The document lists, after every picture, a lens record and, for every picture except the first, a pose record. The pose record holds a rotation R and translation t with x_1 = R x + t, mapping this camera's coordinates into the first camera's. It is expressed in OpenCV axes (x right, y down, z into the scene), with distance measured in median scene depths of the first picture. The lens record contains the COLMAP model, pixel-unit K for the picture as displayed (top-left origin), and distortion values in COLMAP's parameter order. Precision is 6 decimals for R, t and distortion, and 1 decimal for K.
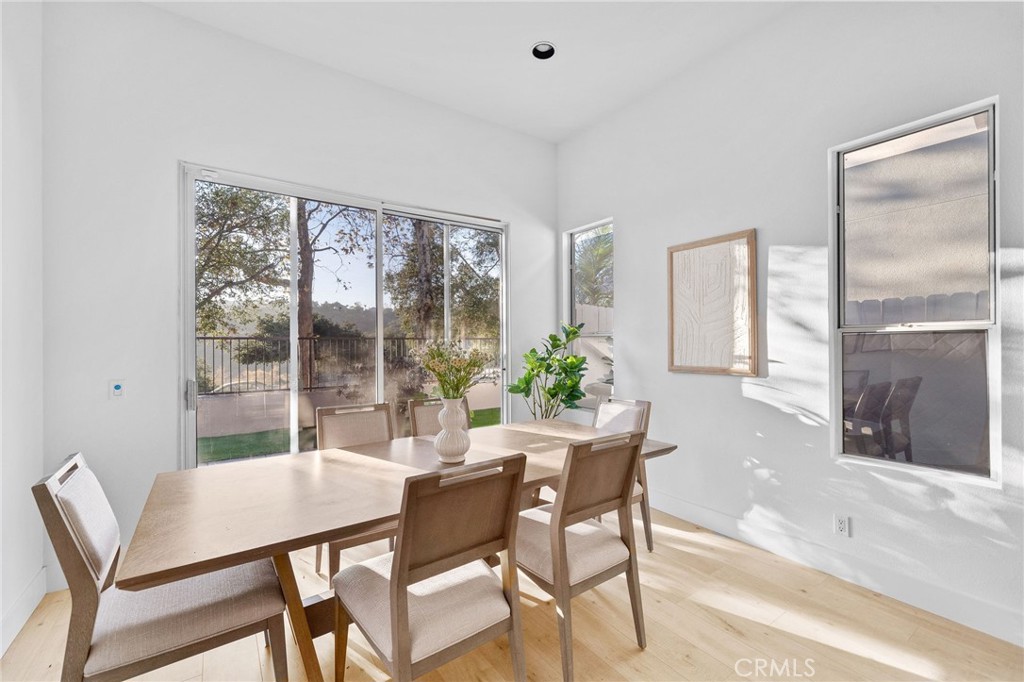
lens RADIAL K [[419.0, 0, 513.0], [0, 419.0, 340.7], [0, 0, 1]] dist [0.000742, 0.000583]
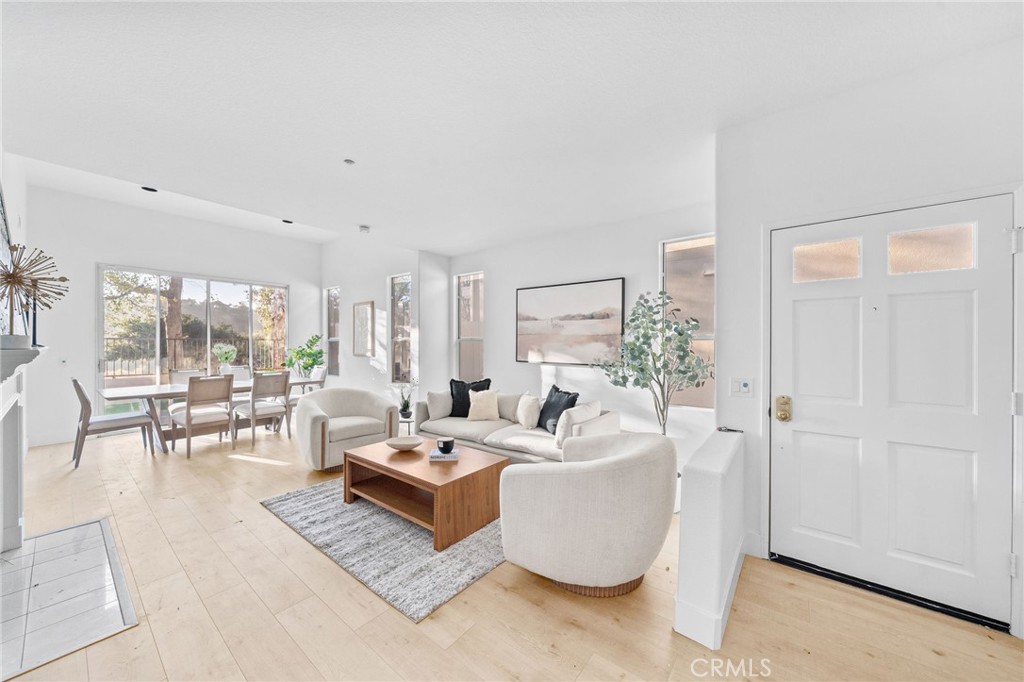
lens RADIAL K [[357.8, 0, 509.5], [0, 357.8, 341.4], [0, 0, 1]] dist [-0.001578, -0.000100]
pose [[0.959851, 0.005873, 0.280450, 0.748980], [-0.006579, 0.999977, 0.001578, -0.021672], [-0.280435, -0.003360, 0.959867, -1.362433]]
